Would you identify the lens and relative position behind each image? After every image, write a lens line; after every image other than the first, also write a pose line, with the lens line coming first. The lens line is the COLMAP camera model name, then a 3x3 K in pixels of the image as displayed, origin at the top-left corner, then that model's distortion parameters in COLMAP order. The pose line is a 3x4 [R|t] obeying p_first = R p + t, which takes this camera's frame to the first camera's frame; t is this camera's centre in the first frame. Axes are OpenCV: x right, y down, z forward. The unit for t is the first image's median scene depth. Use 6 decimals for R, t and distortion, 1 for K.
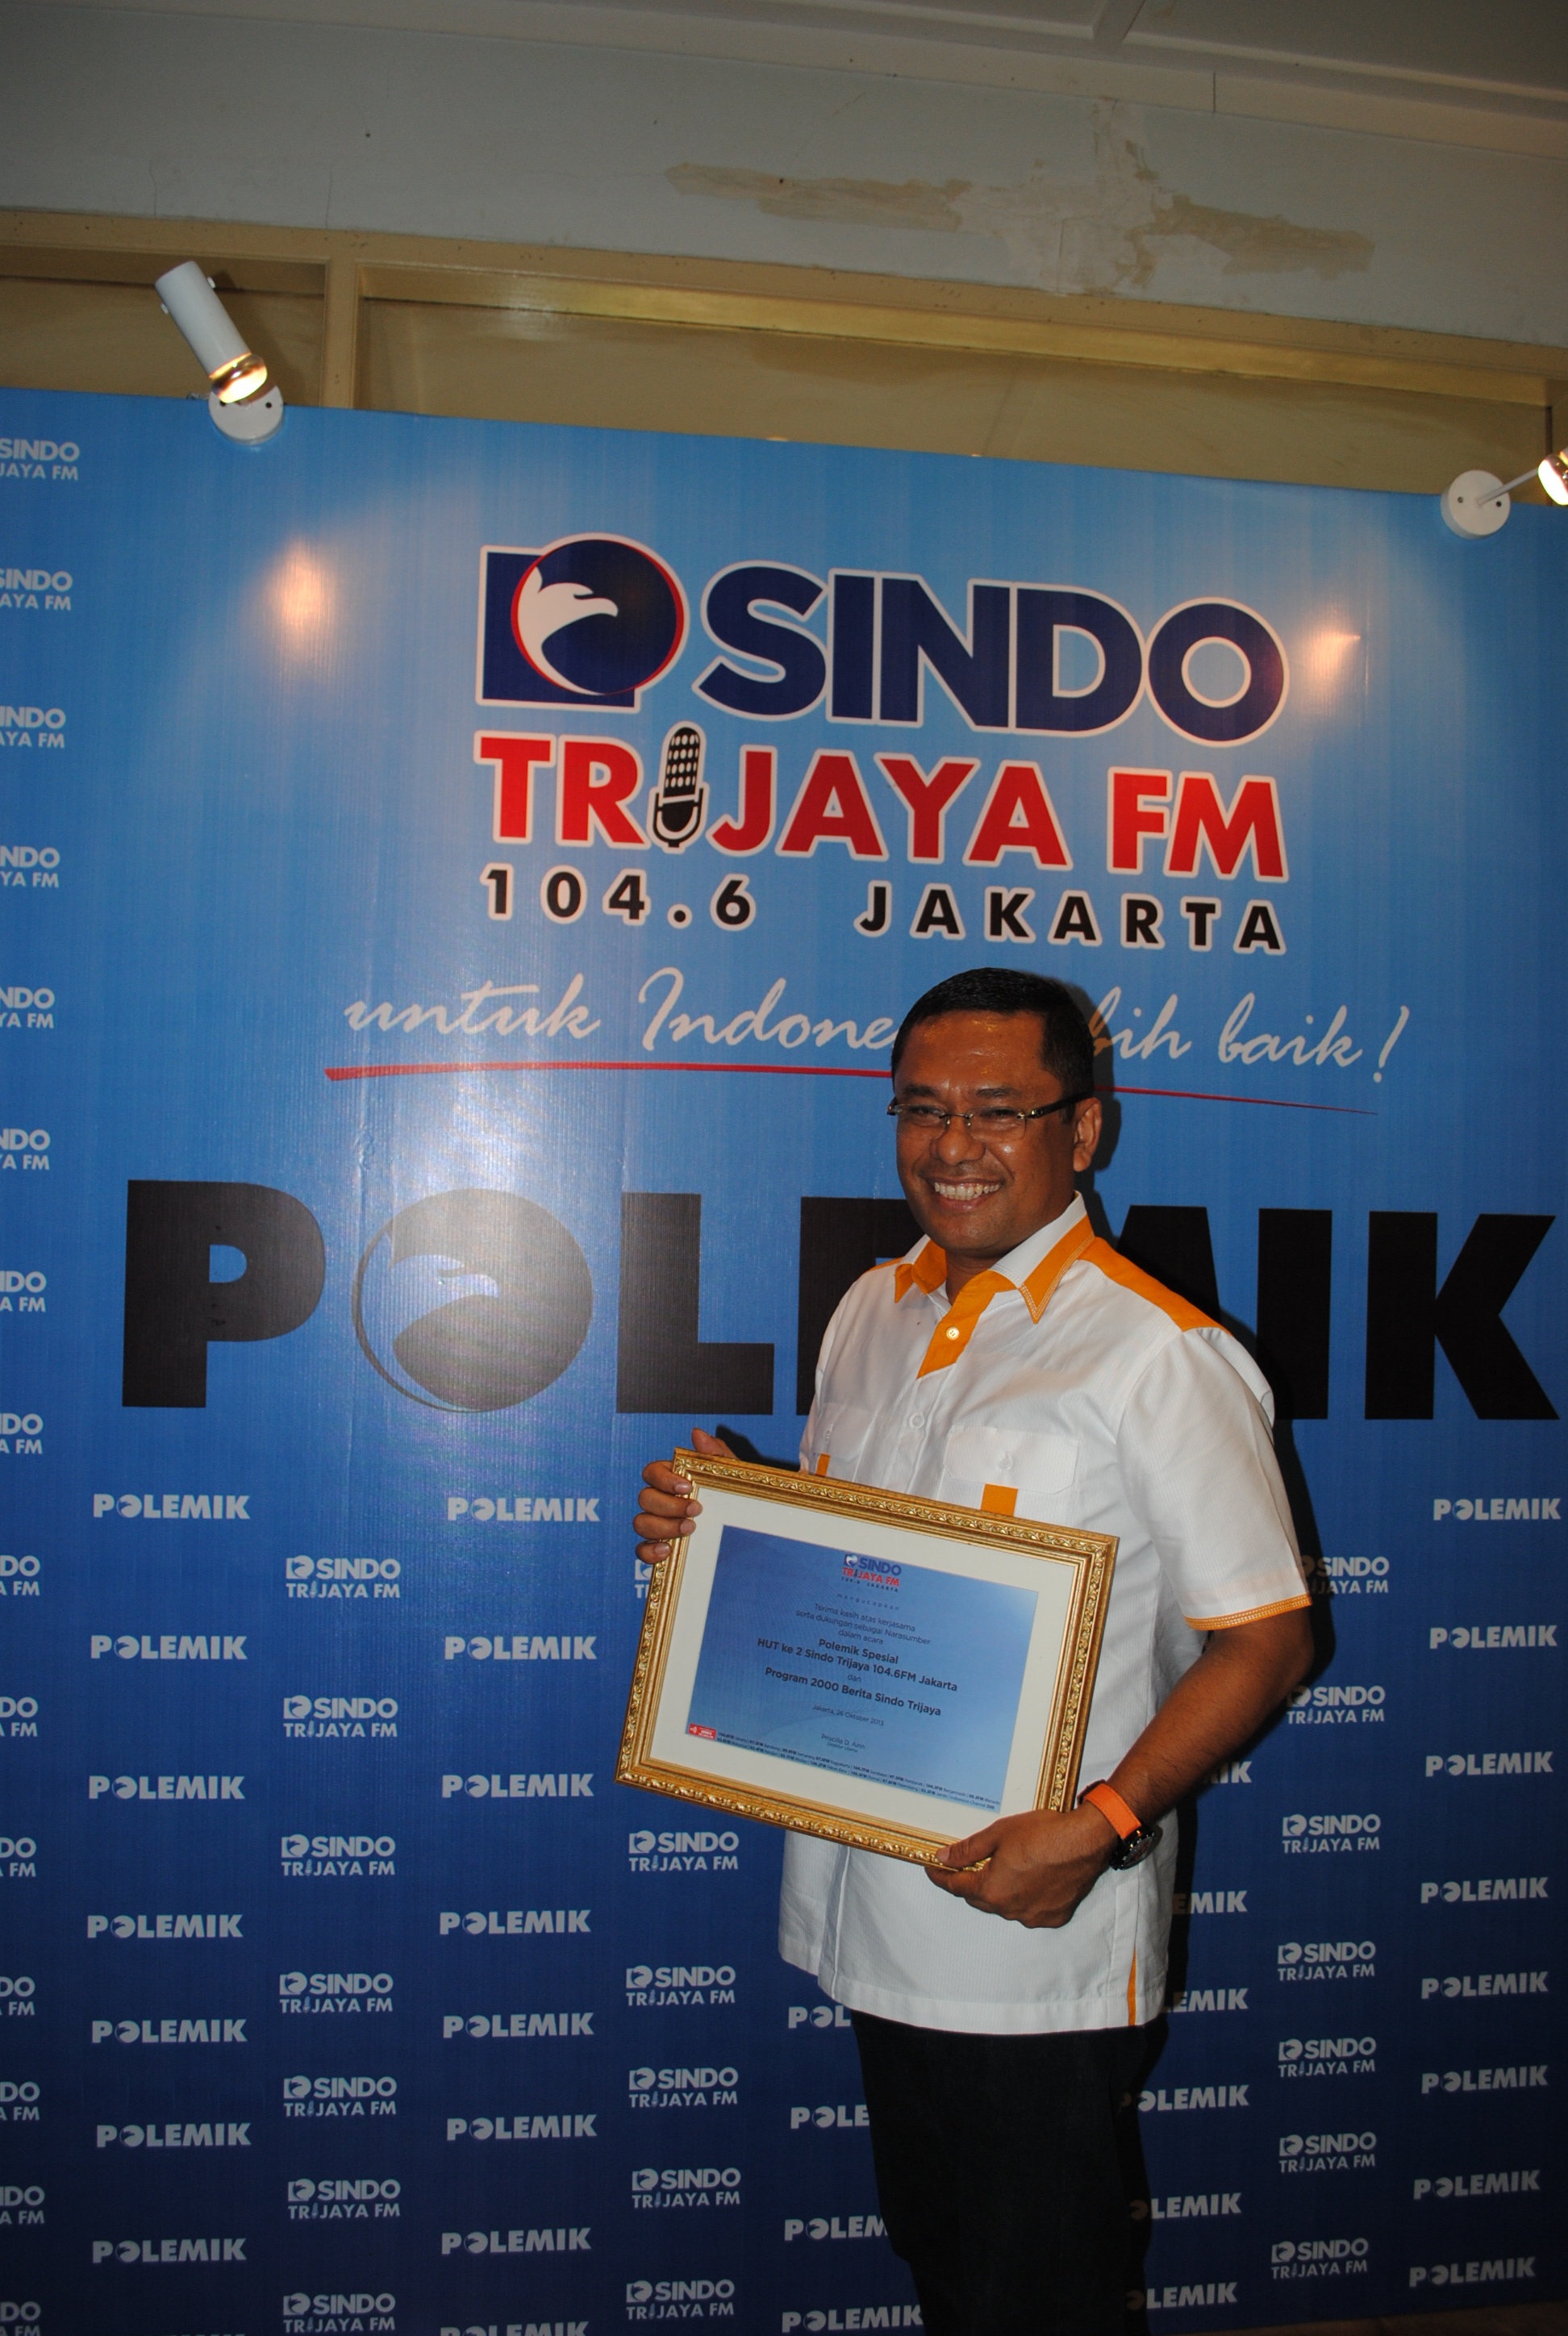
lens RADIAL K [[2053.3, 0, 781.3], [0, 2053.3, 1172.3], [0, 0, 1]] dist [-0.079464, 0.003201]
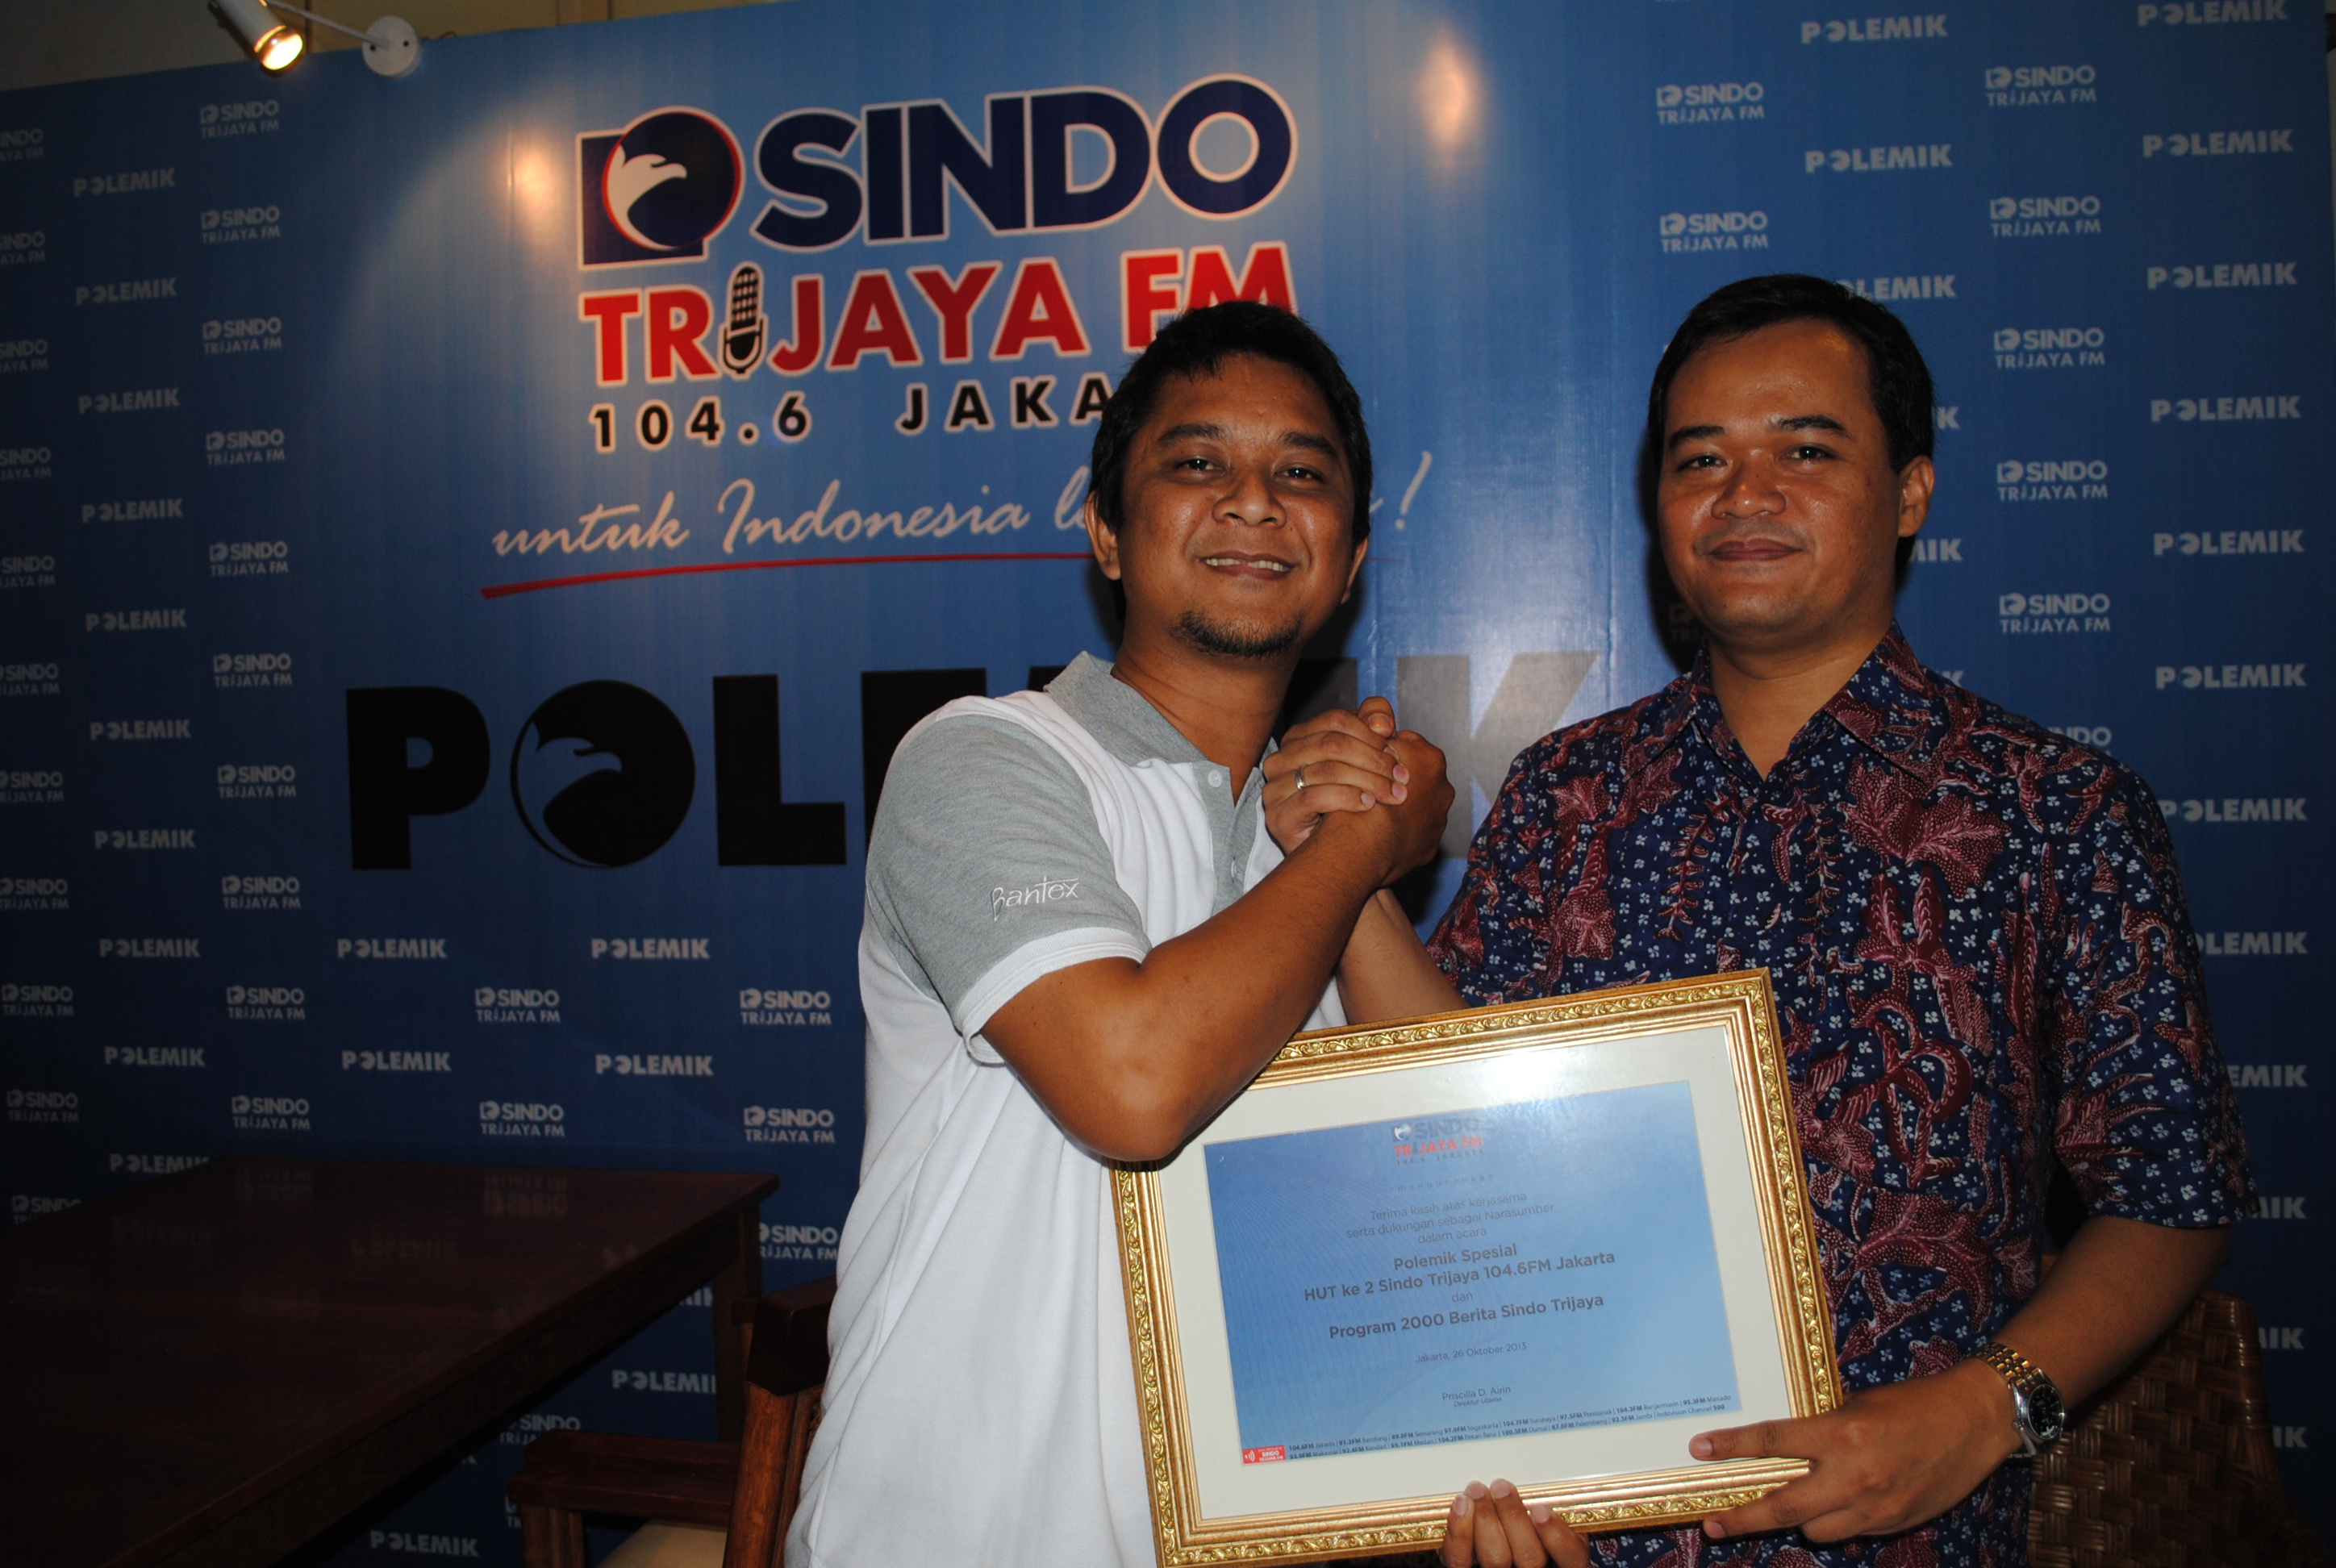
lens RADIAL K [[2106.0, 0, 1125.6], [0, 2106.0, 771.8], [0, 0, 1]] dist [-0.066666, 0.012140]
pose [[0.937716, -0.038092, -0.345309, 0.539379], [0.054859, 0.997736, 0.038911, 0.029314], [0.343045, -0.055431, 0.937682, -0.038677]]
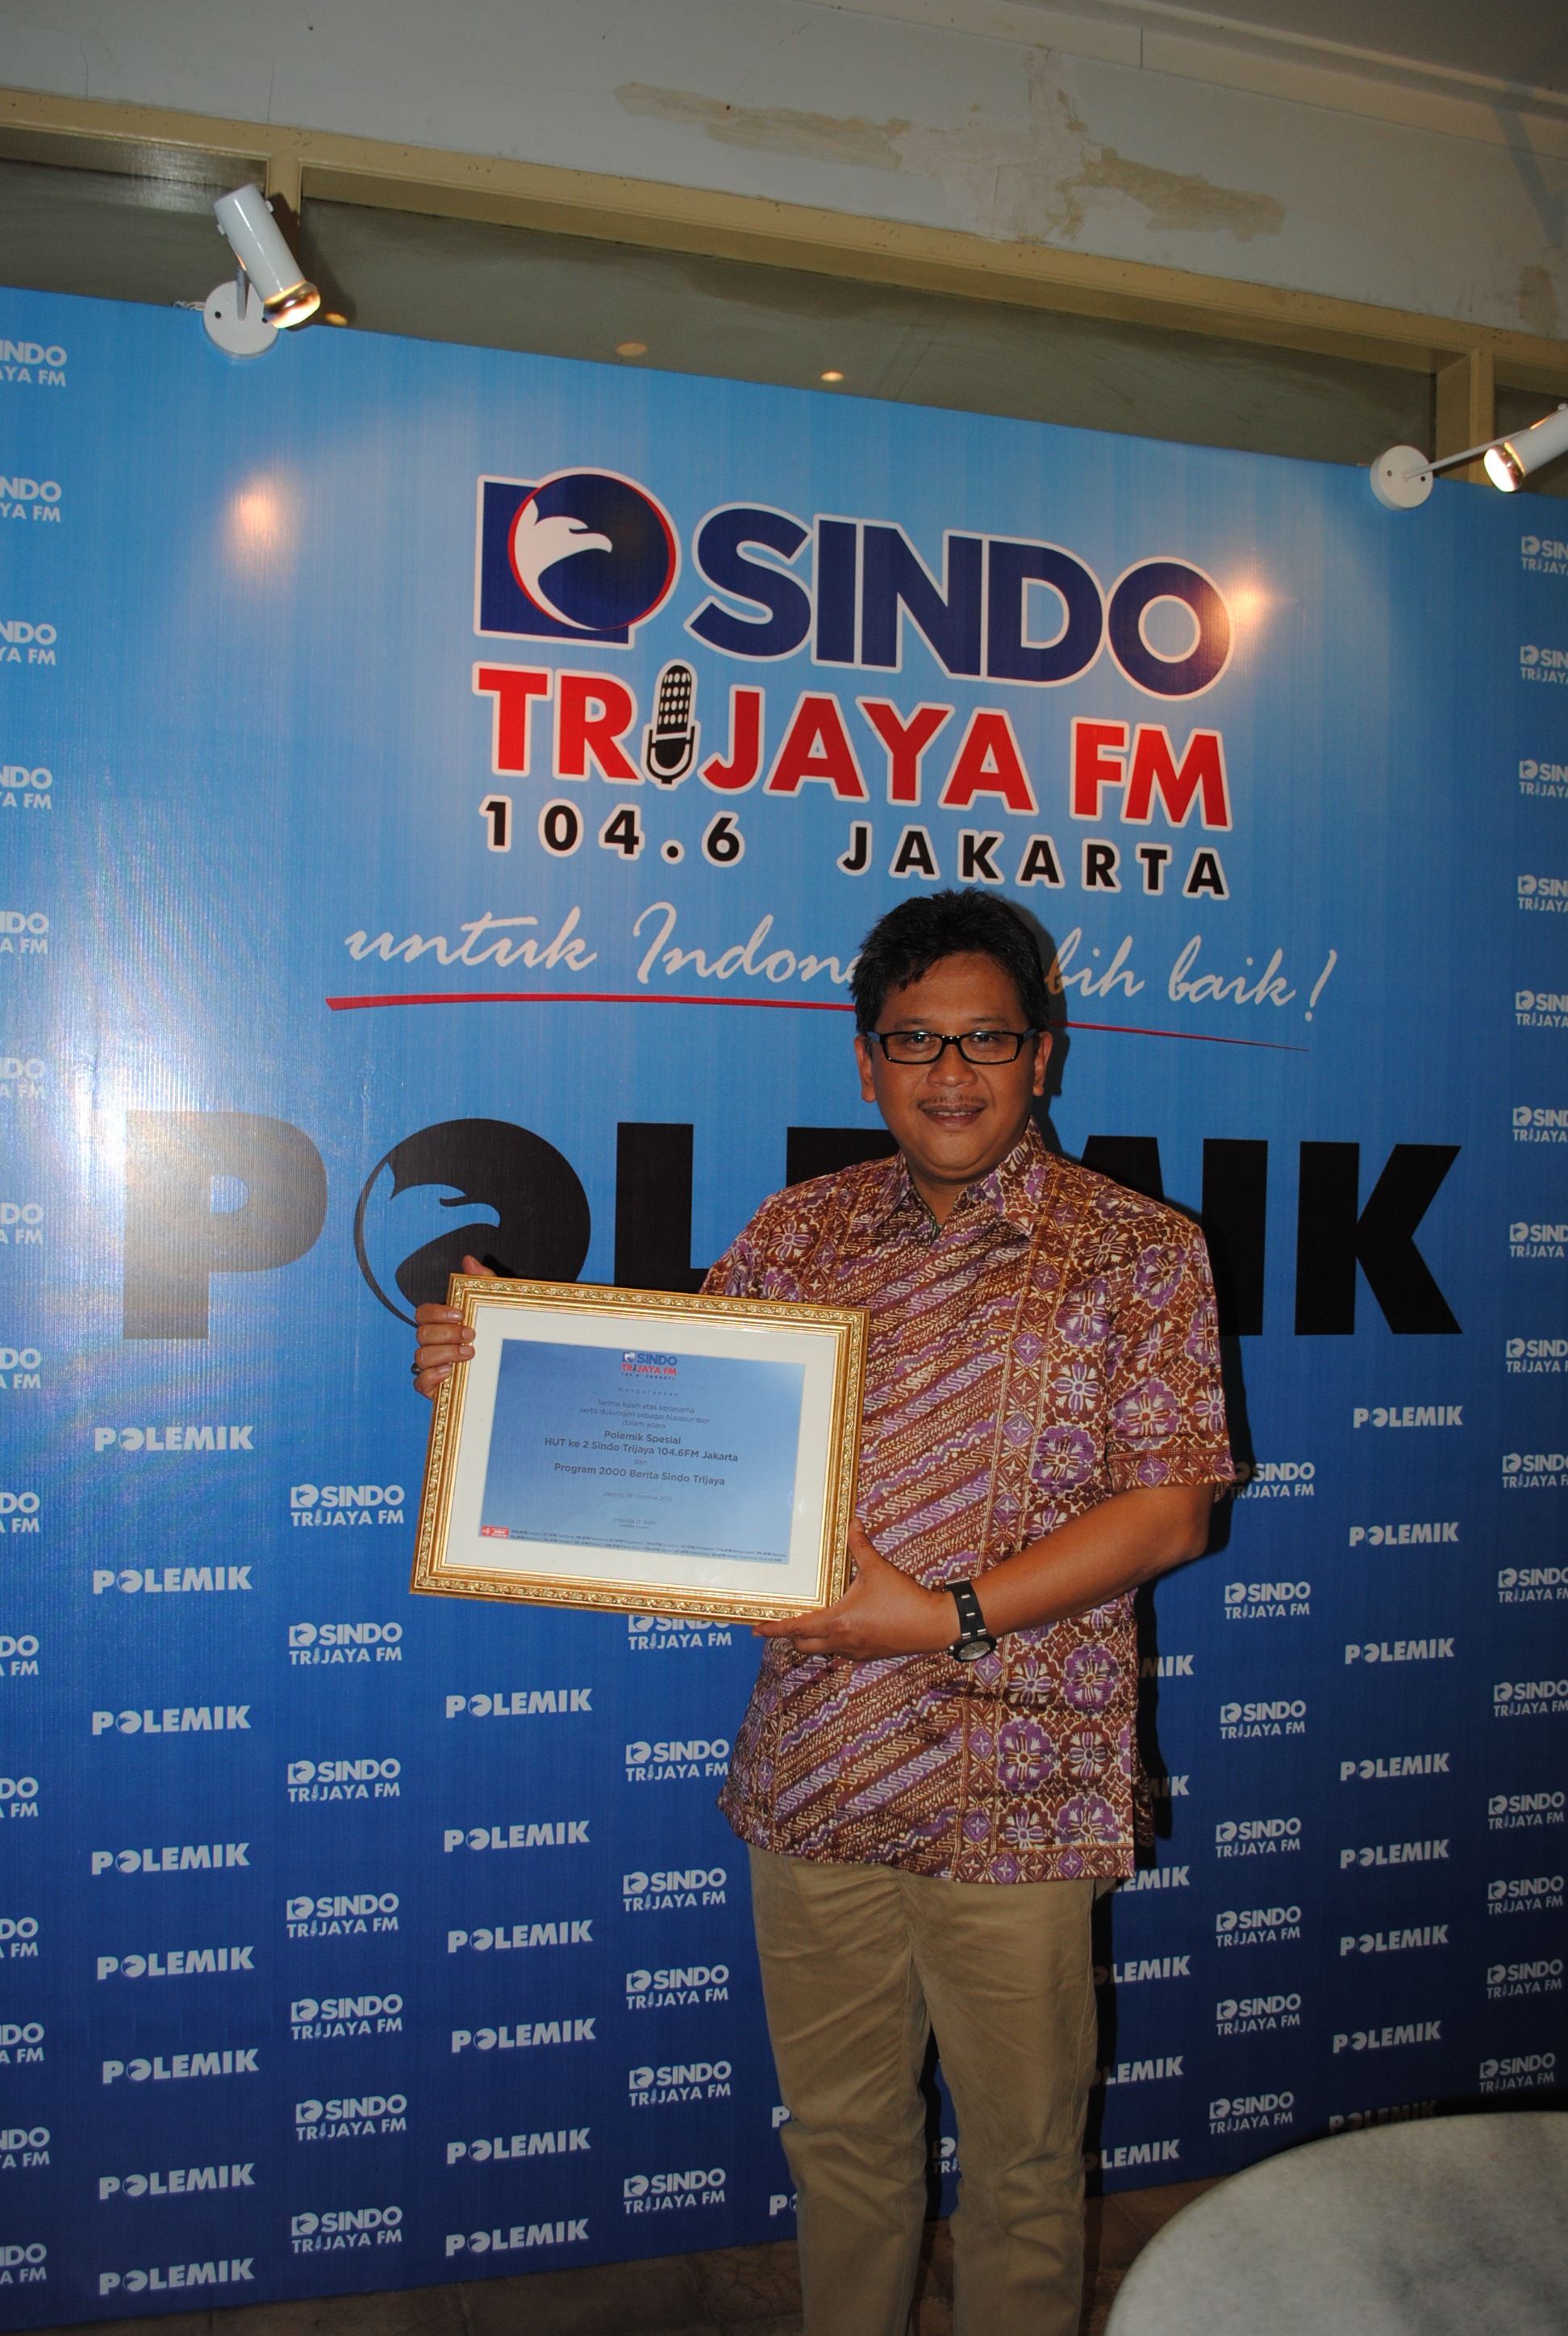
lens RADIAL K [[2196.5, 0, 825.3], [0, 2196.5, 1187.8], [0, 0, 1]] dist [-0.075738, 0.008330]
pose [[0.984839, -0.003250, 0.173440, -0.162206], [-0.003988, 0.999136, 0.041365, -0.003237], [-0.173425, -0.041429, 0.983975, -0.092191]]
